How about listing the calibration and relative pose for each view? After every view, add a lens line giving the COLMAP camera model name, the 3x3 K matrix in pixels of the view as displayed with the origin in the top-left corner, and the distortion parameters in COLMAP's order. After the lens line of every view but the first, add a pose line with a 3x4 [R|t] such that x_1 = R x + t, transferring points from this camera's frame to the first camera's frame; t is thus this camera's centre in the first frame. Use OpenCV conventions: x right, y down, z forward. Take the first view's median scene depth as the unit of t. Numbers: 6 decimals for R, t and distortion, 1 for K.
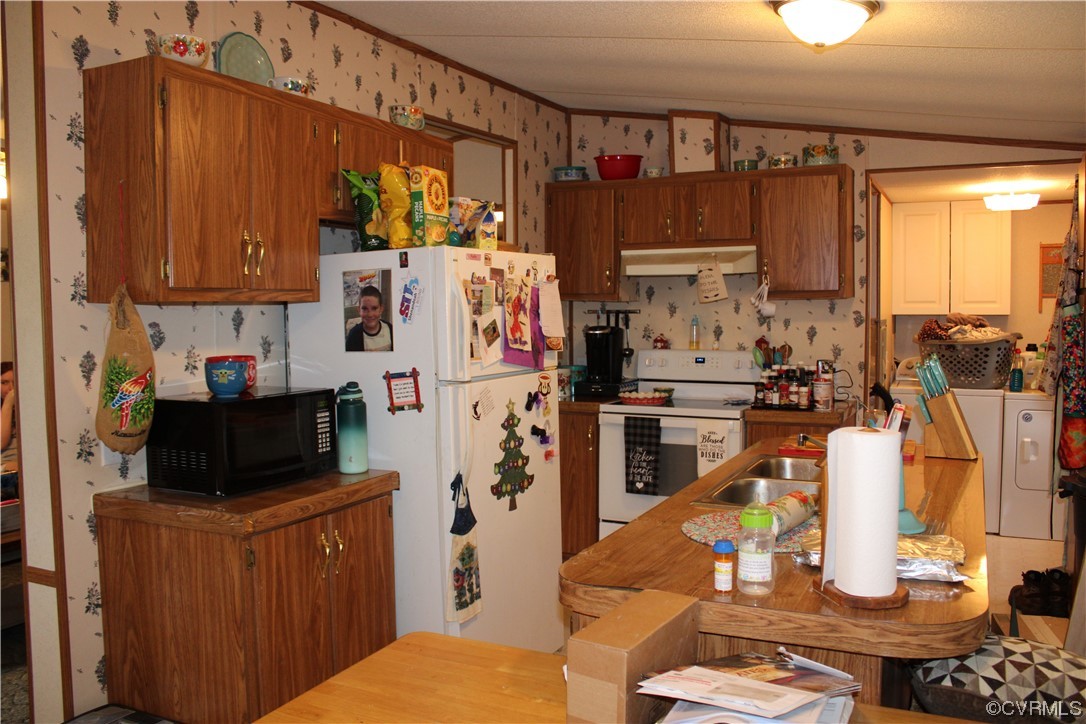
lens RADIAL K [[895.9, 0, 548.7], [0, 895.9, 356.7], [0, 0, 1]] dist [-0.166862, 0.146869]
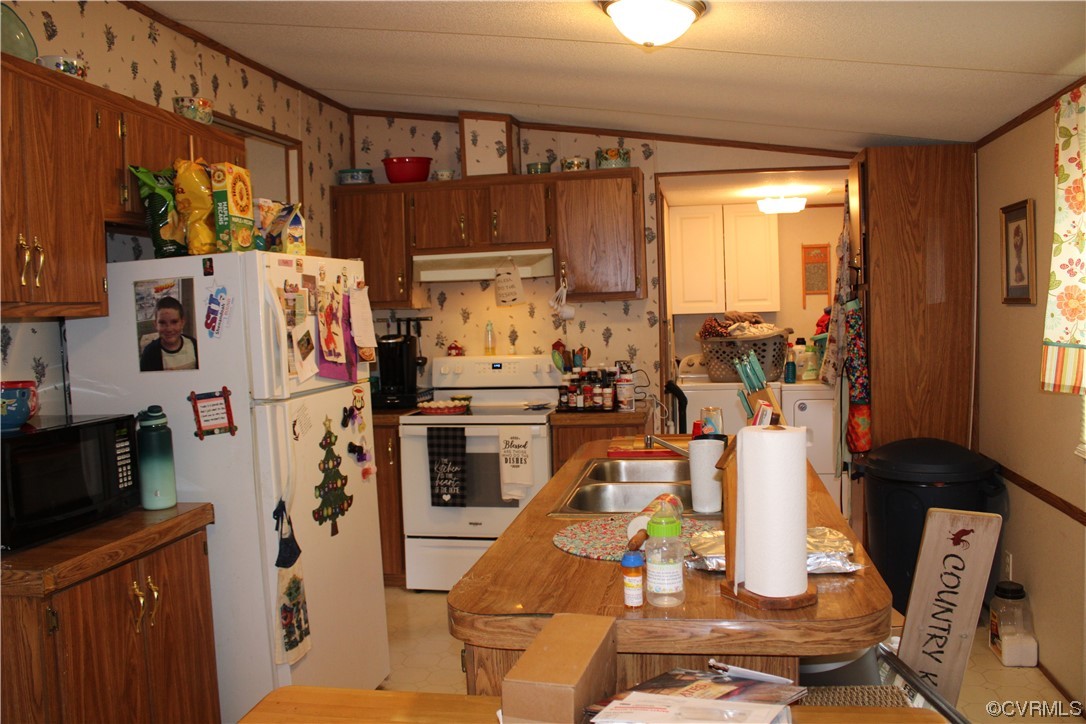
lens RADIAL K [[895.9, 0, 548.7], [0, 895.9, 356.7], [0, 0, 1]] dist [-0.166862, 0.146869]
pose [[0.961238, -0.037867, 0.273106, -0.067752], [0.040211, 0.999187, -0.002990, -0.001664], [-0.272771, 0.013856, 0.961979, 0.051556]]
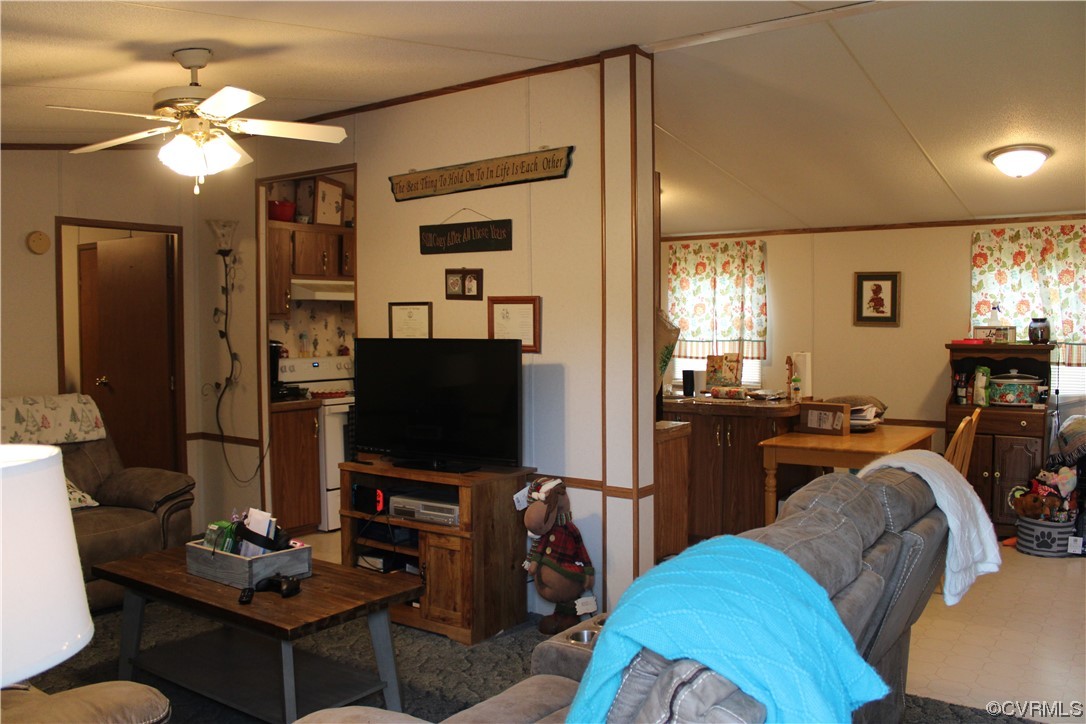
lens RADIAL K [[898.8, 0, 555.0], [0, 898.8, 357.3], [0, 0, 1]] dist [-0.163328, 0.151900]
pose [[0.160123, -0.029193, 0.986665, -1.626871], [0.062543, 0.997854, 0.019374, -0.016002], [-0.985114, 0.058607, 0.161605, 0.661445]]
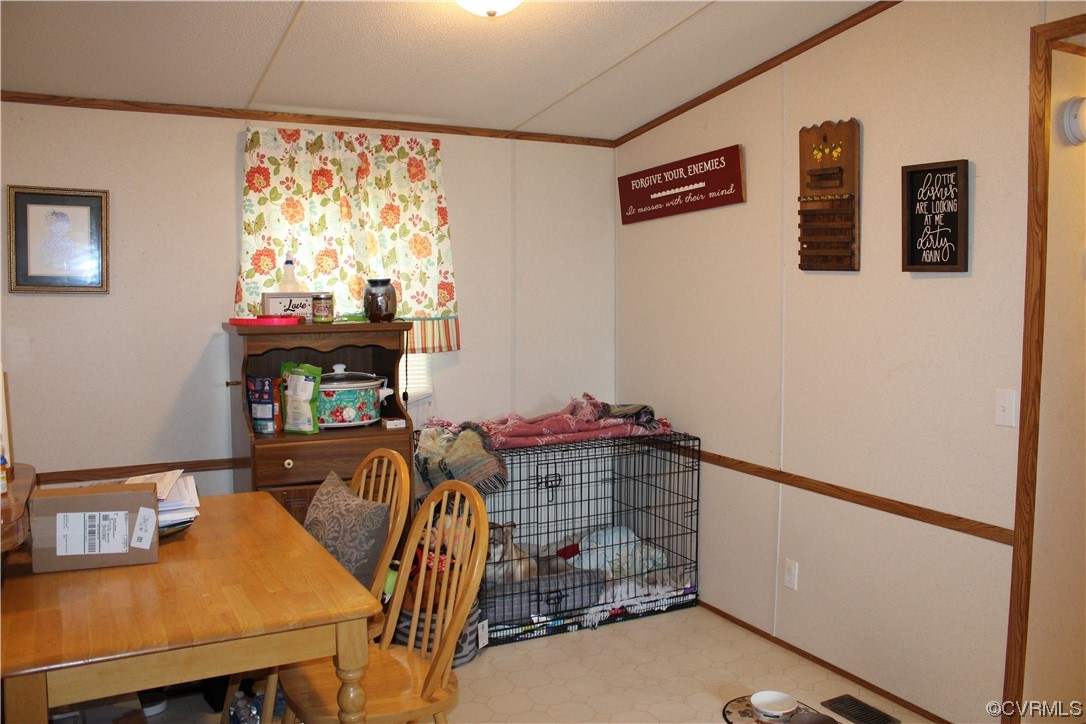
lens RADIAL K [[895.9, 0, 548.7], [0, 895.9, 356.7], [0, 0, 1]] dist [-0.166862, 0.146869]
pose [[-0.810539, -0.041111, 0.584239, -0.592917], [0.039247, 0.991479, 0.124216, -0.032662], [-0.584368, 0.123612, -0.802019, 0.745033]]
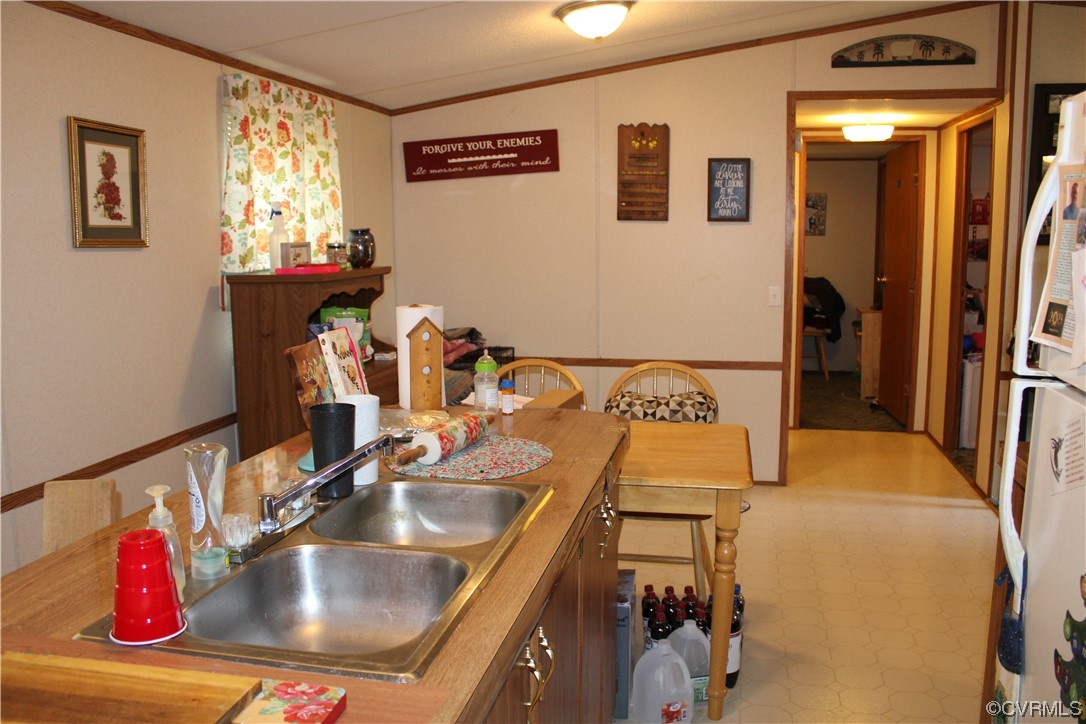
lens RADIAL K [[895.9, 0, 548.7], [0, 895.9, 356.7], [0, 0, 1]] dist [-0.166862, 0.146869]
pose [[-0.970907, 0.048907, -0.234410, 0.238713], [0.001424, 0.980083, 0.198585, -0.067342], [0.239453, 0.192474, -0.951639, 1.209021]]
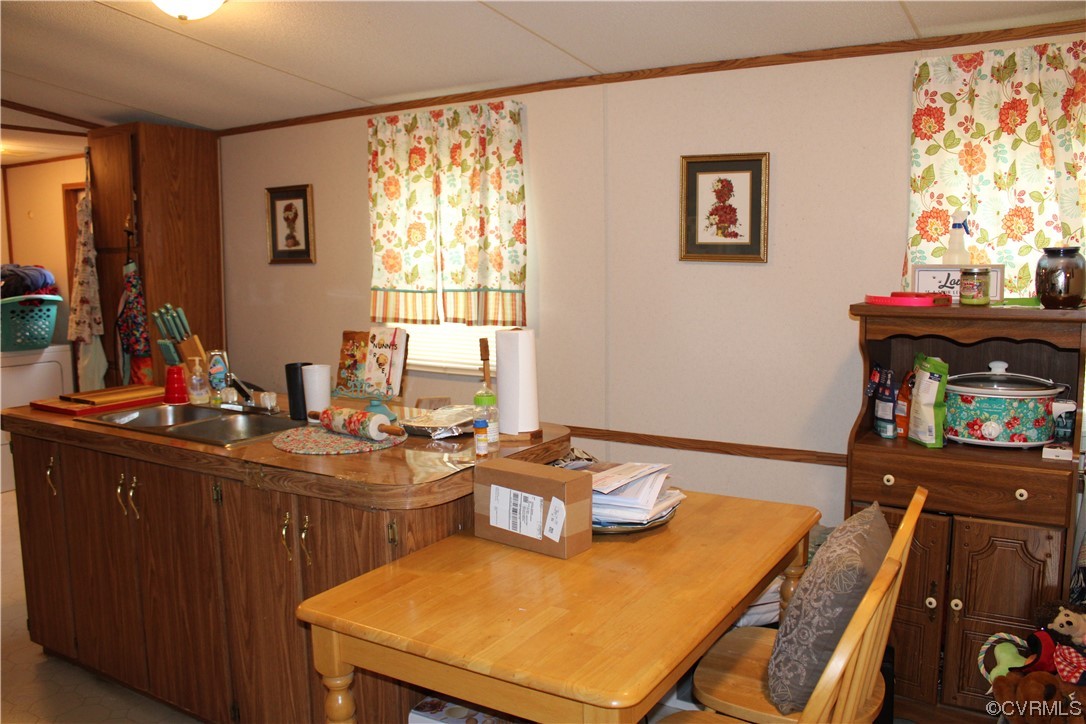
lens RADIAL K [[895.9, 0, 548.7], [0, 895.9, 356.7], [0, 0, 1]] dist [-0.166862, 0.146869]
pose [[0.107182, -0.110003, 0.988135, -0.578388], [0.071621, 0.992133, 0.102679, -0.014422], [-0.991656, 0.059766, 0.114217, 0.351638]]
